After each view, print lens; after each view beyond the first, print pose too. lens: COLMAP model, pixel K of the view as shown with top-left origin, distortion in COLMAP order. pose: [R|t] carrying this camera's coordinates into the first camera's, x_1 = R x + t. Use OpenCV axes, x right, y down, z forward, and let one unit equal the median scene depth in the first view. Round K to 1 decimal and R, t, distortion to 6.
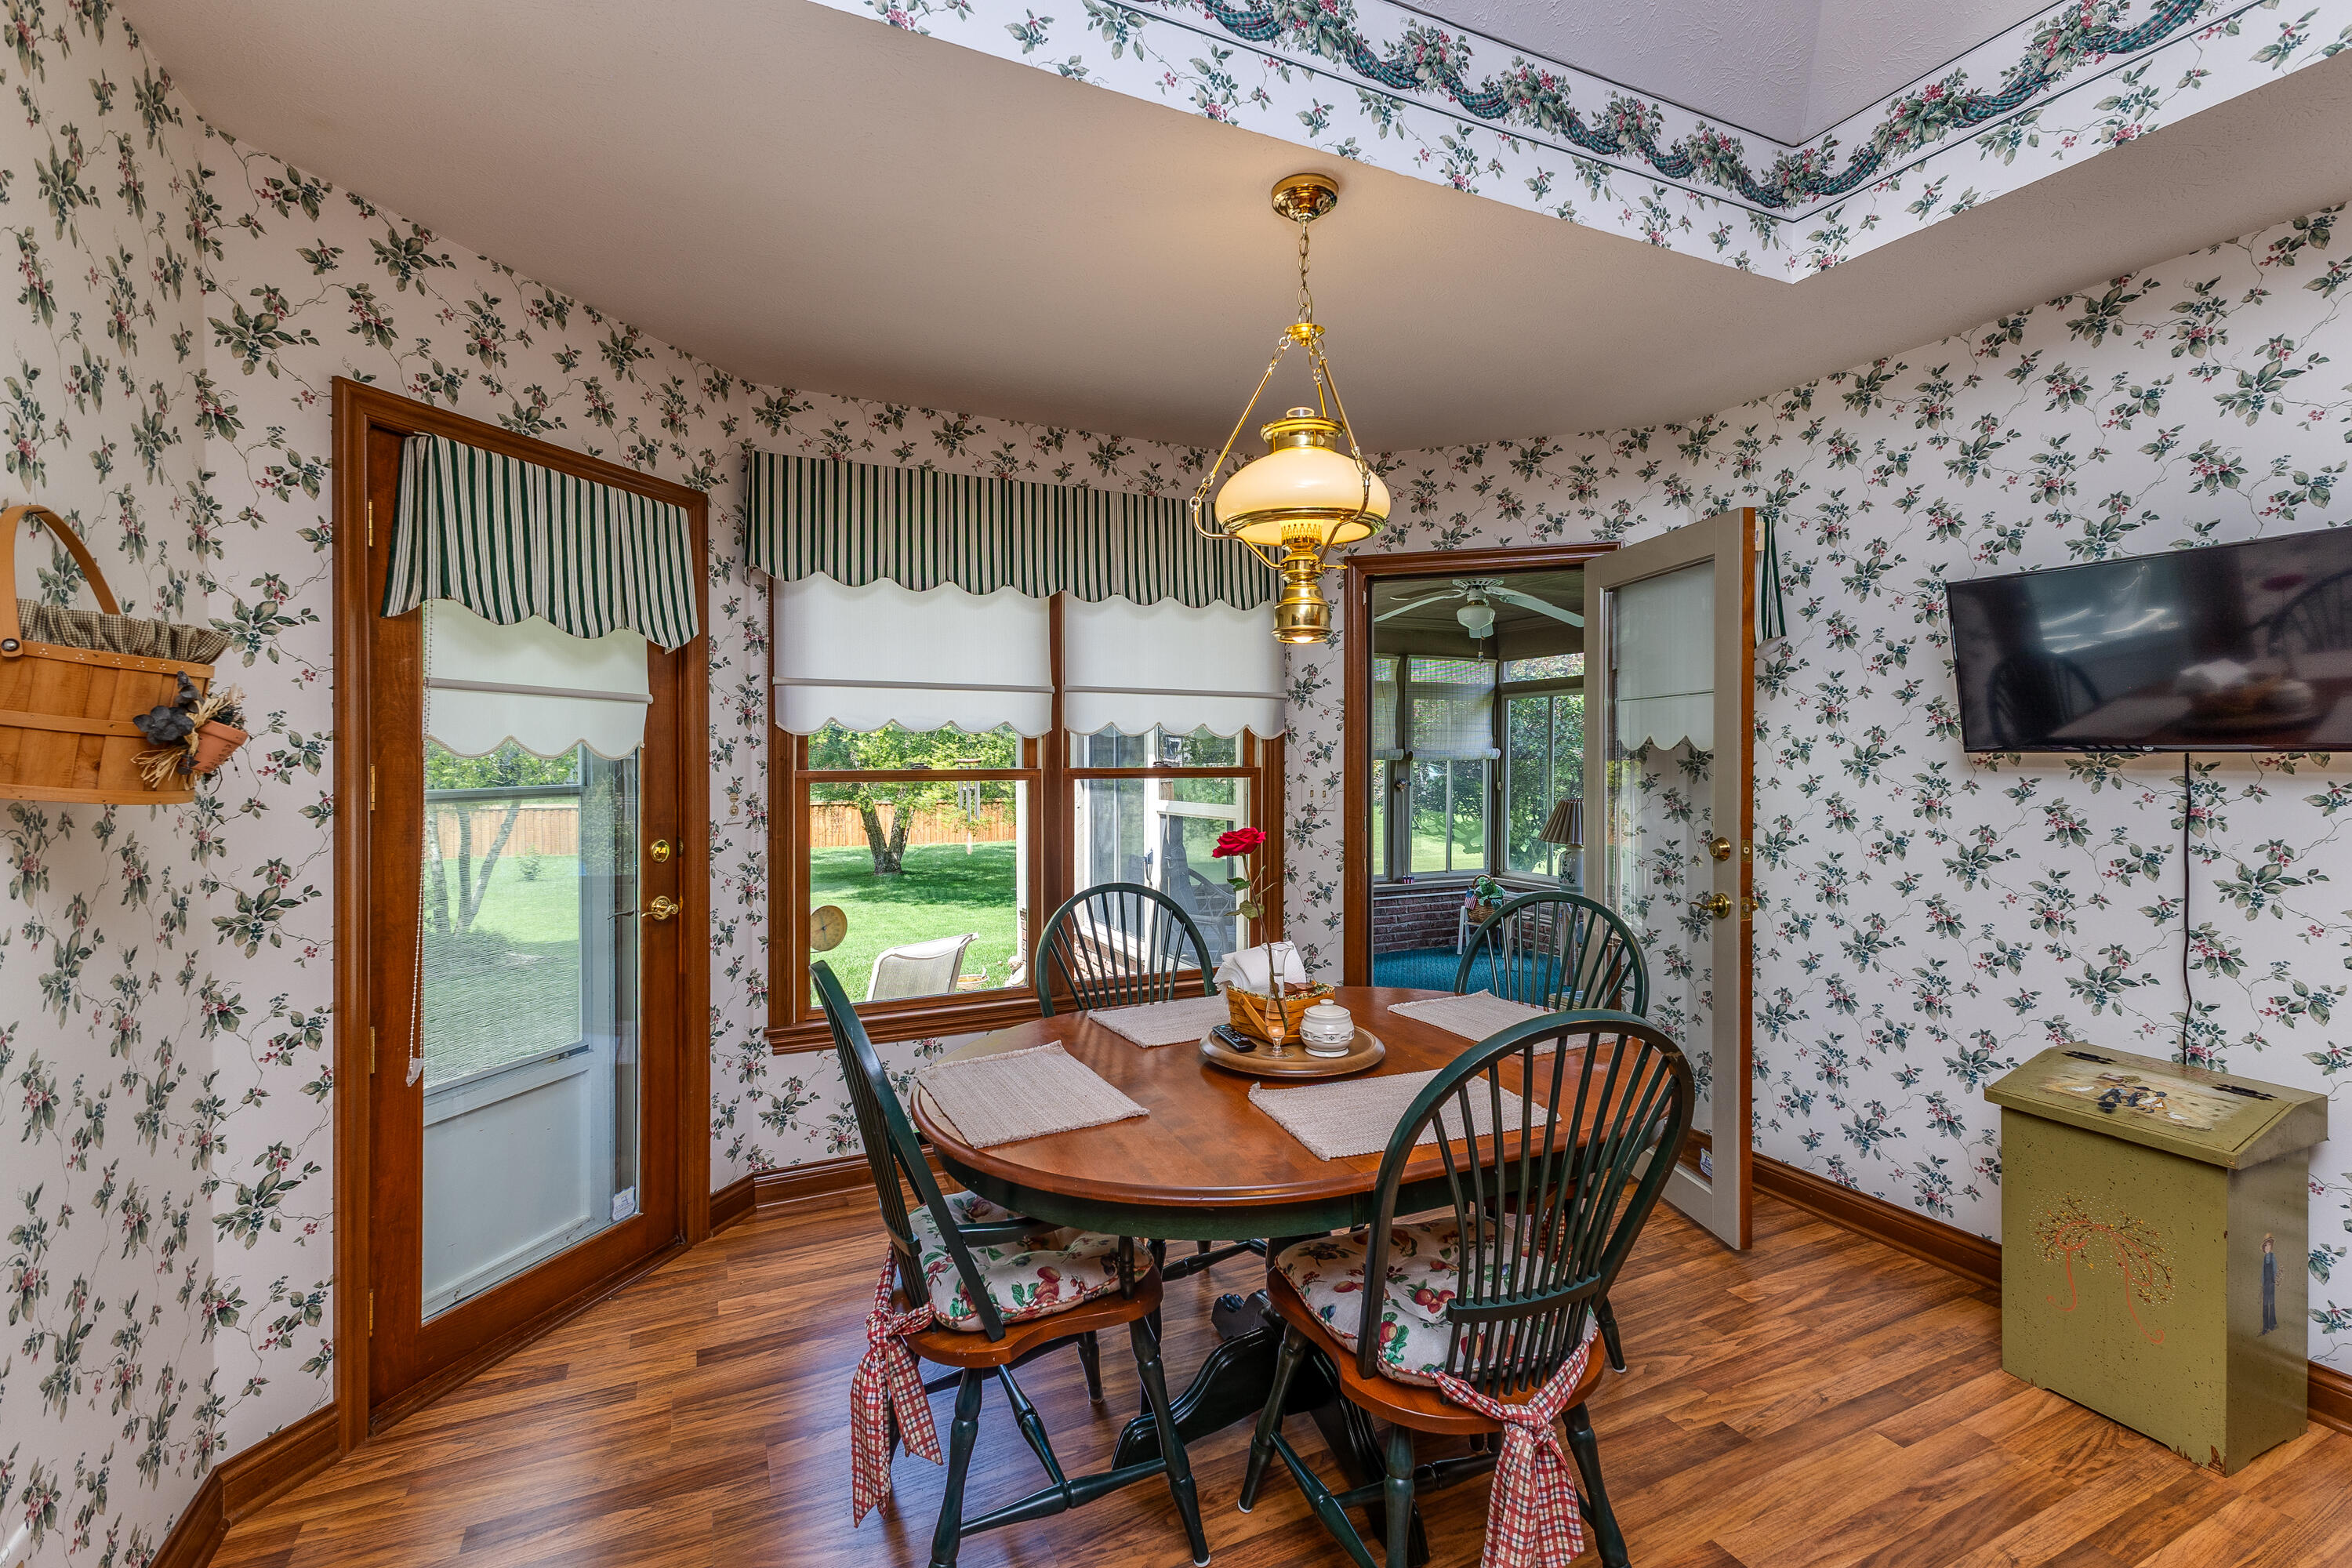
lens RADIAL K [[1005.0, 0, 1175.8], [0, 1005.0, 772.1], [0, 0, 1]] dist [0.008029, 0.000539]
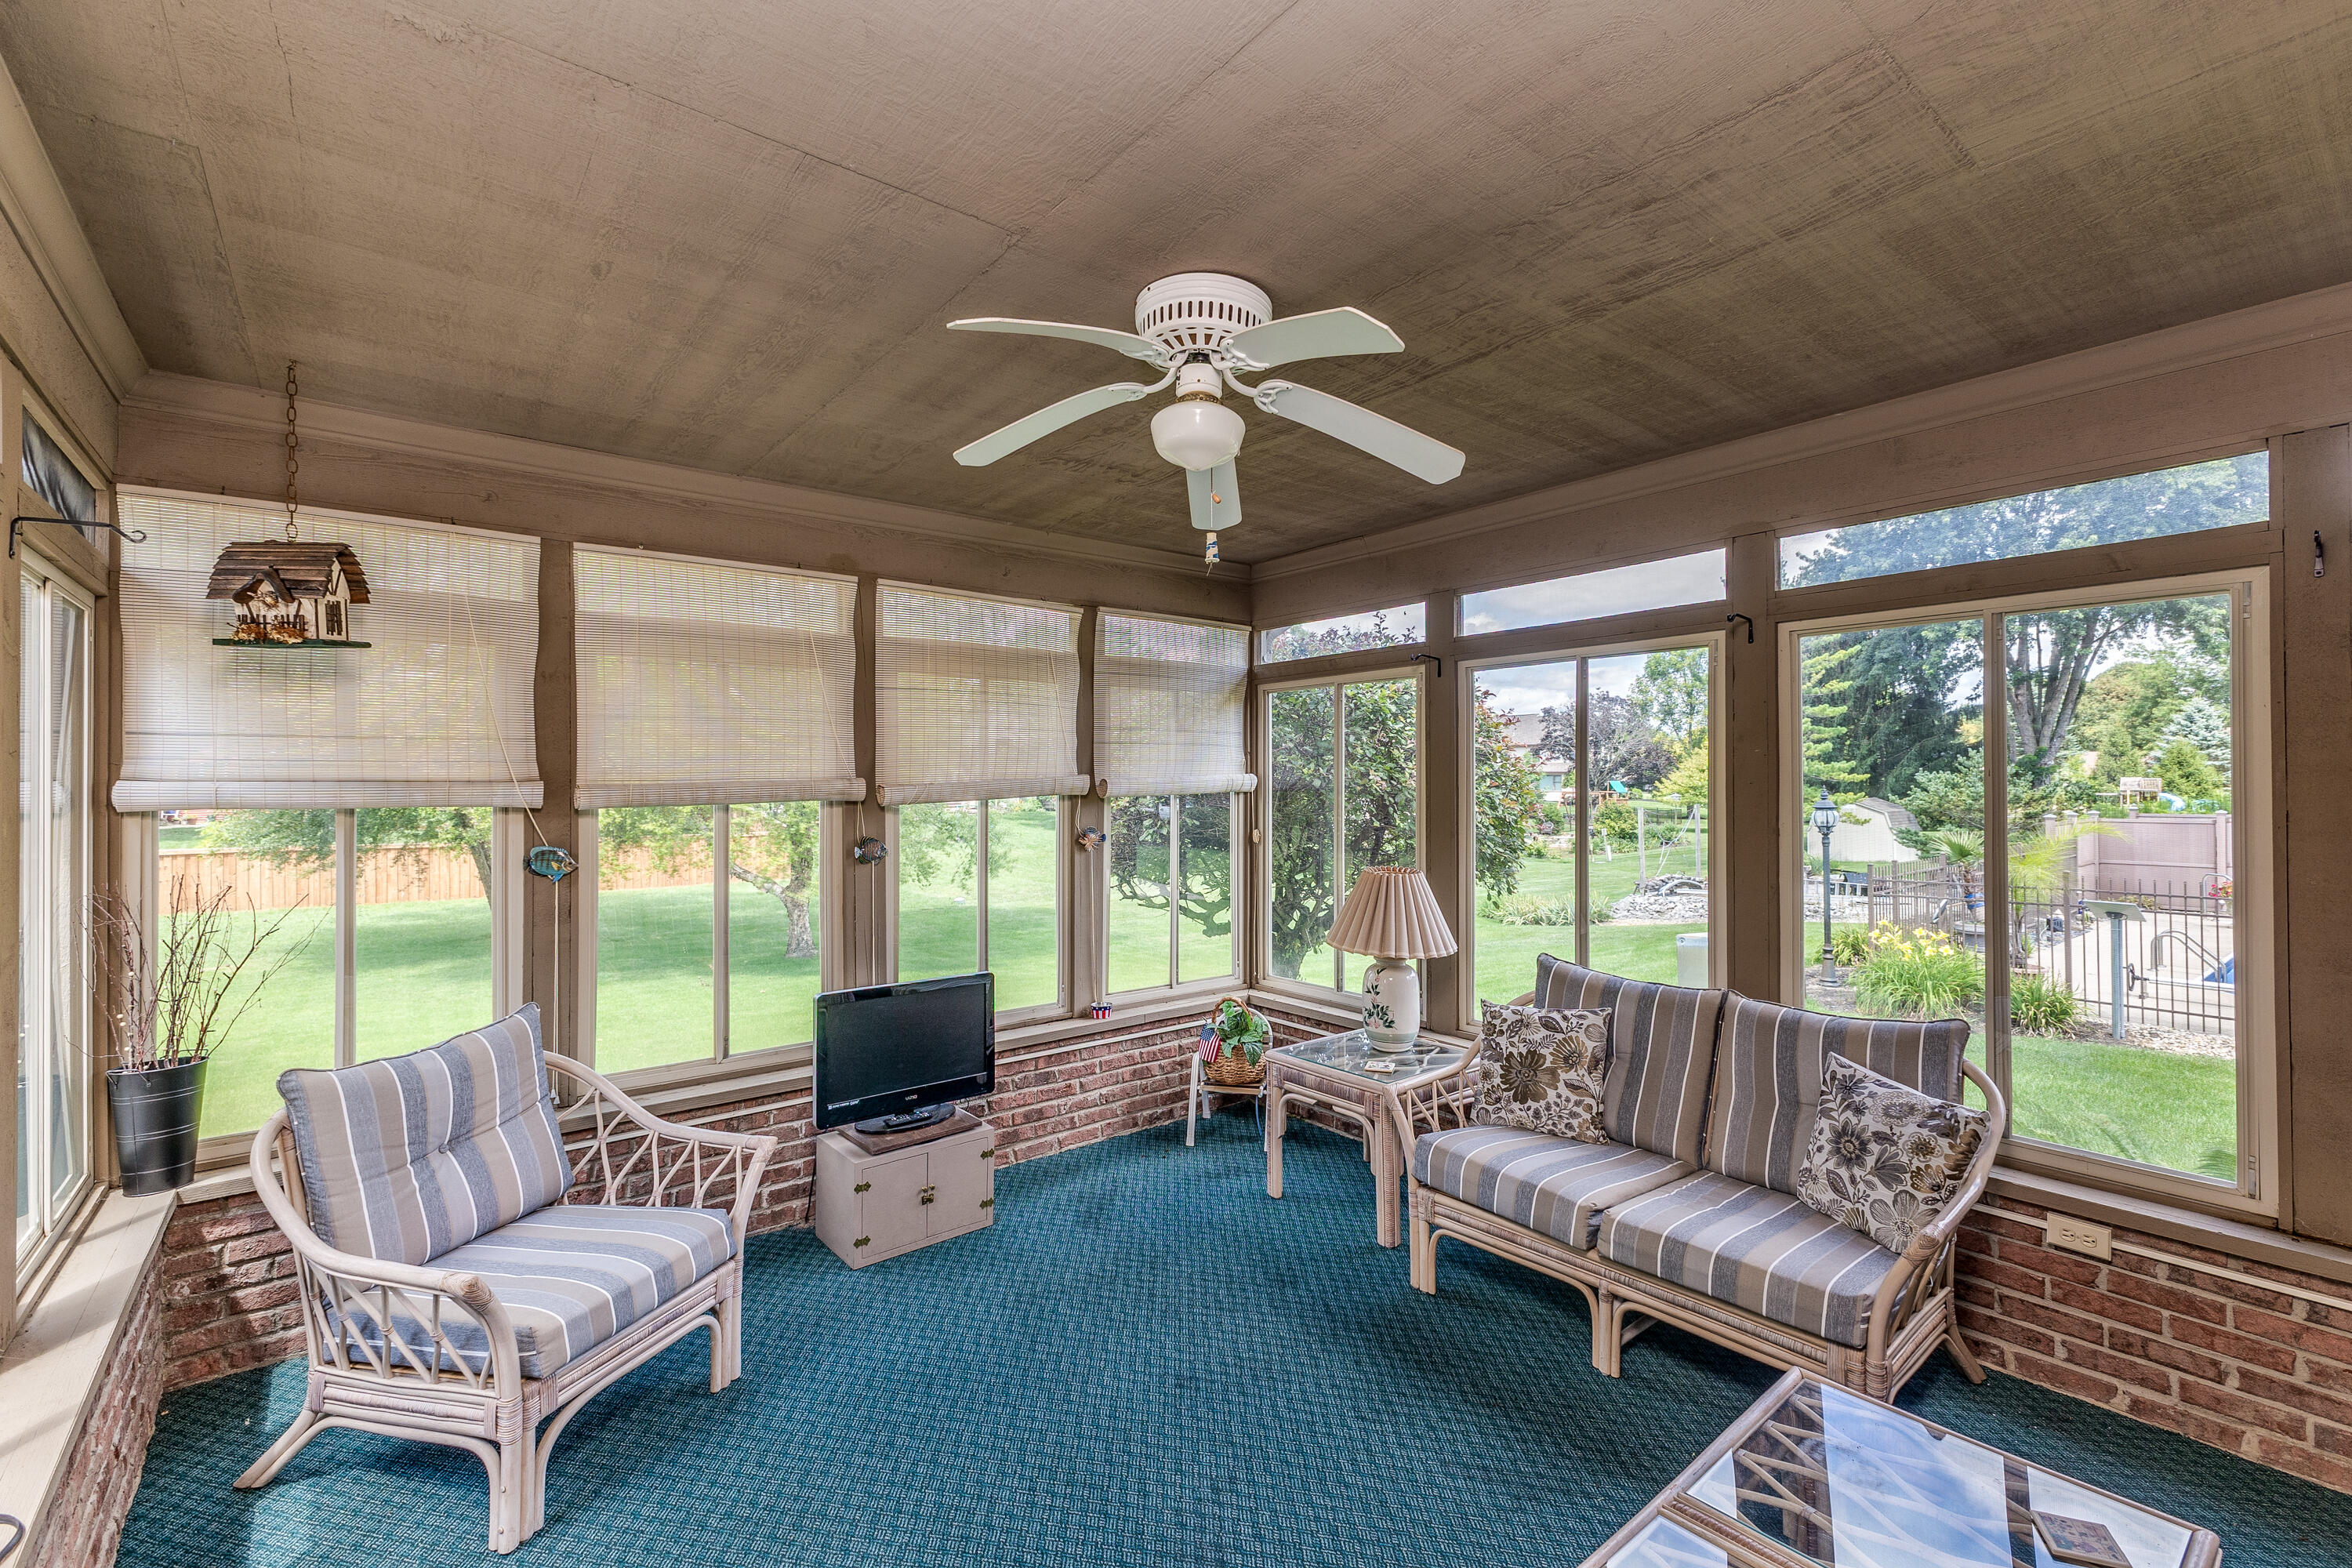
lens RADIAL K [[1005.0, 0, 1175.8], [0, 1005.0, 772.9], [0, 0, 1]] dist [0.008029, 0.000539]
pose [[0.972405, -0.000159, 0.233298, 0.140078], [0.005756, 0.999712, -0.023310, -0.010962], [-0.233227, 0.024010, 0.972126, 0.442132]]
